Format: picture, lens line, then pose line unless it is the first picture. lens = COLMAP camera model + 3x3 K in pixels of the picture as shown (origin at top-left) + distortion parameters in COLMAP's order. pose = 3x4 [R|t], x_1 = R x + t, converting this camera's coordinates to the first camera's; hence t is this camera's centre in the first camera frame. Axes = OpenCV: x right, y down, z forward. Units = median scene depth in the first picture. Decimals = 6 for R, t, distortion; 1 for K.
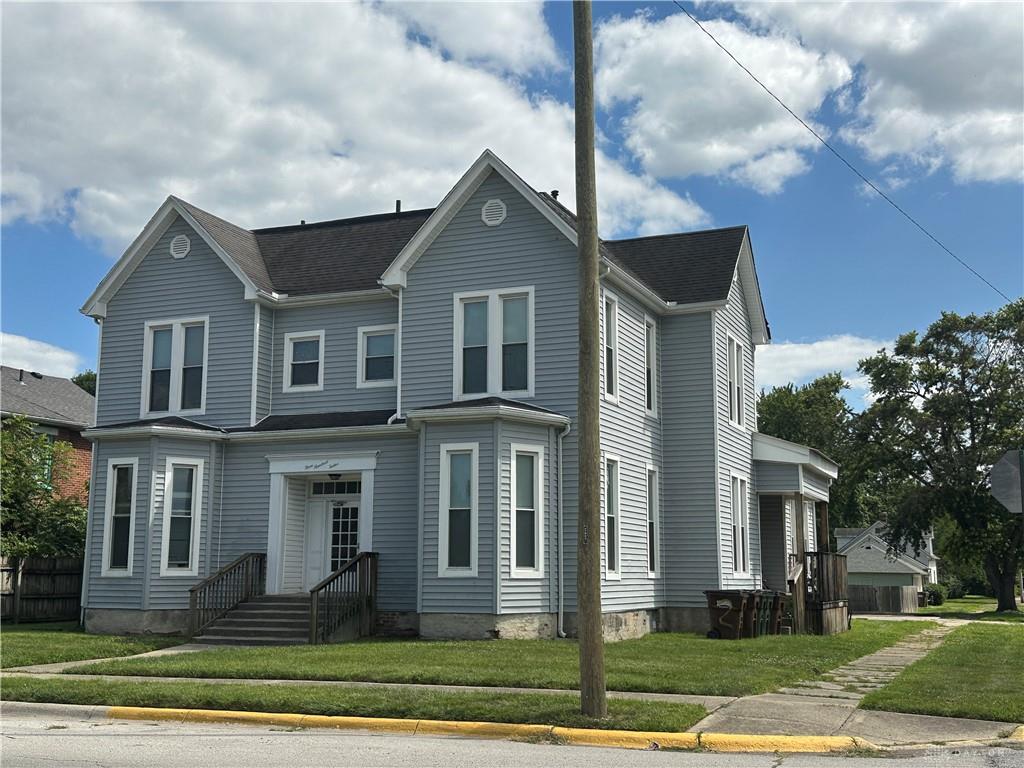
lens RADIAL K [[1179.0, 0, 512.0], [0, 1179.0, 384.0], [0, 0, 1]] dist [0.021797, 0.000764]
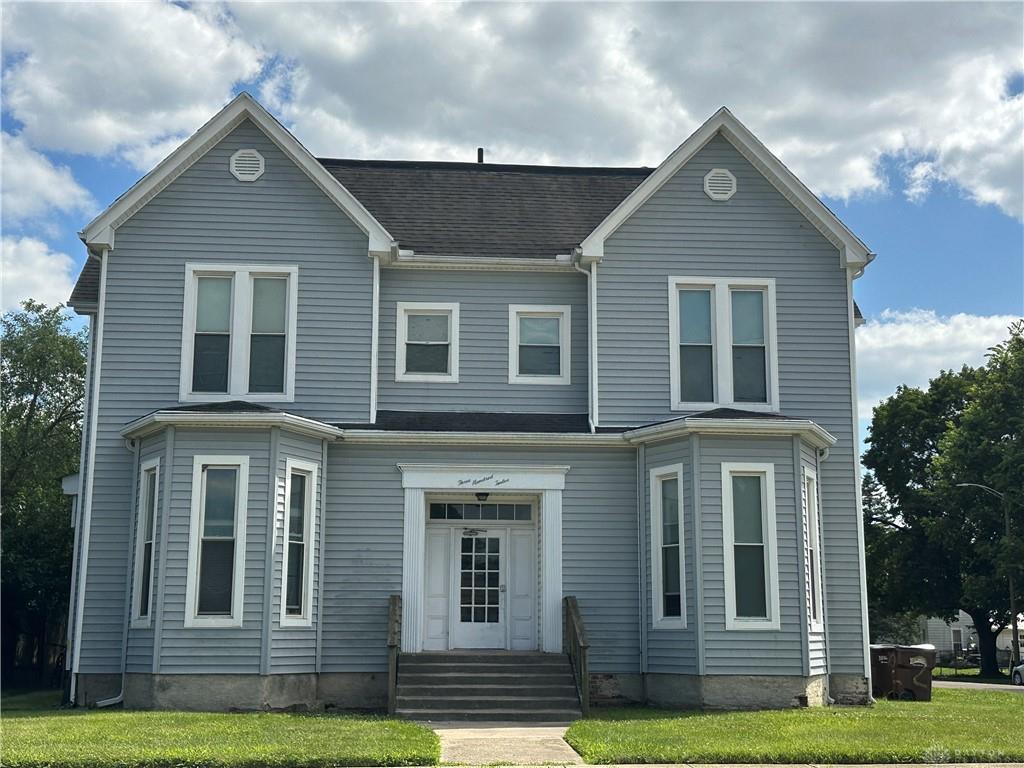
lens RADIAL K [[1350.1, 0, 512.0], [0, 1350.1, 384.0], [0, 0, 1]] dist [0.058960, 0.053446]
pose [[0.896368, 0.081142, 0.435822, -0.528699], [-0.074604, 0.996696, -0.032127, 0.033244], [-0.436989, -0.003717, 0.899459, 0.208319]]
